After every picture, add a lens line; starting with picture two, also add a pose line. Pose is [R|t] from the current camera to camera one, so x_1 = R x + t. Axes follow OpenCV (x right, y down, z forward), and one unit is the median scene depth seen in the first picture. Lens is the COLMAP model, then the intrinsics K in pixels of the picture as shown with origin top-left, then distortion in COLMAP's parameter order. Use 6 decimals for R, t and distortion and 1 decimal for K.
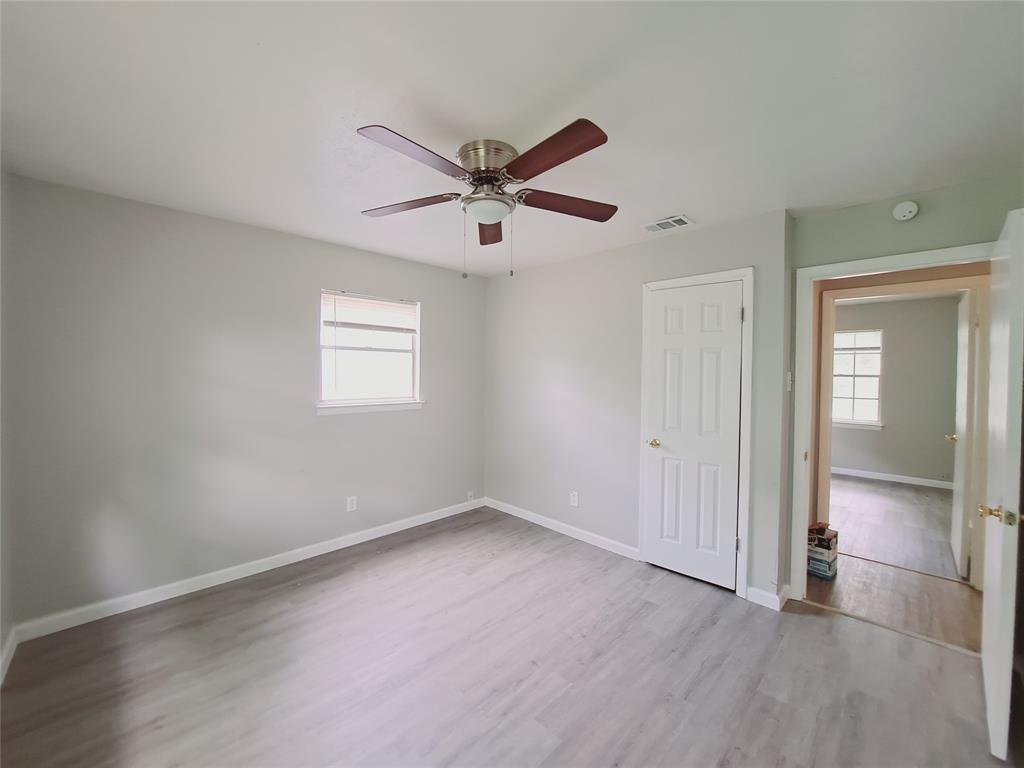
lens RADIAL K [[399.1, 0, 498.8], [0, 399.1, 378.0], [0, 0, 1]] dist [-0.013435, -0.000218]
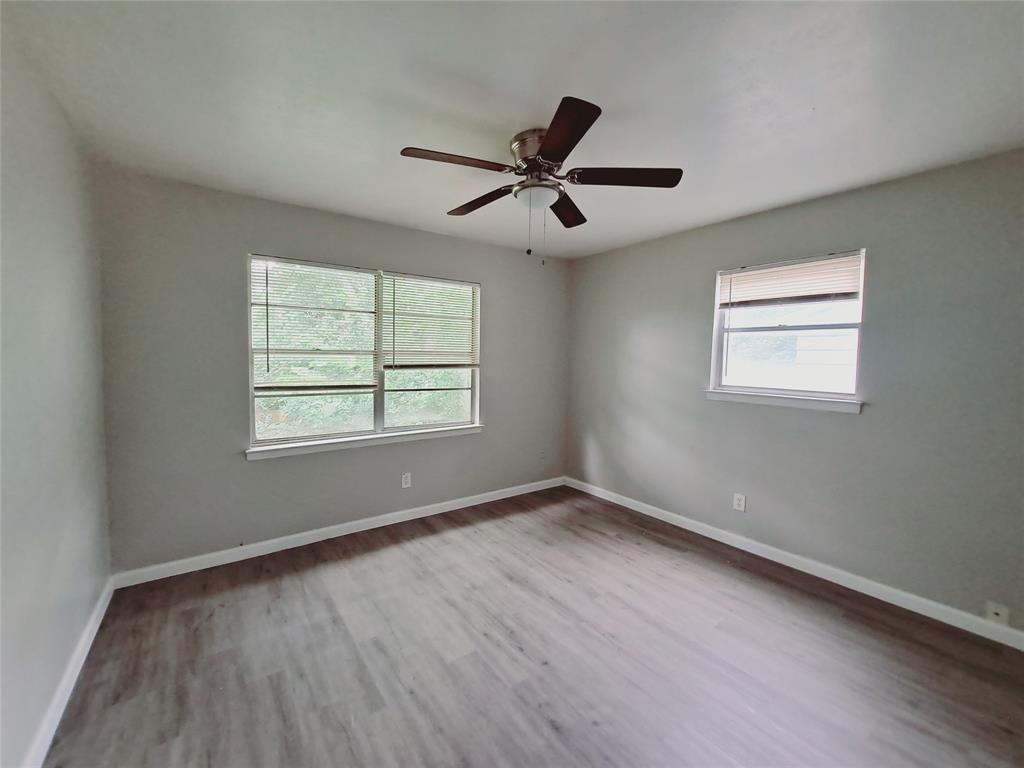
lens RADIAL K [[418.5, 0, 528.0], [0, 418.5, 383.7], [0, 0, 1]] dist [-0.016503, -0.000074]
pose [[-0.101765, 0.055518, -0.993258, 0.700646], [-0.030628, 0.997793, 0.058909, 0.007246], [0.994337, 0.036416, -0.099840, 0.708630]]
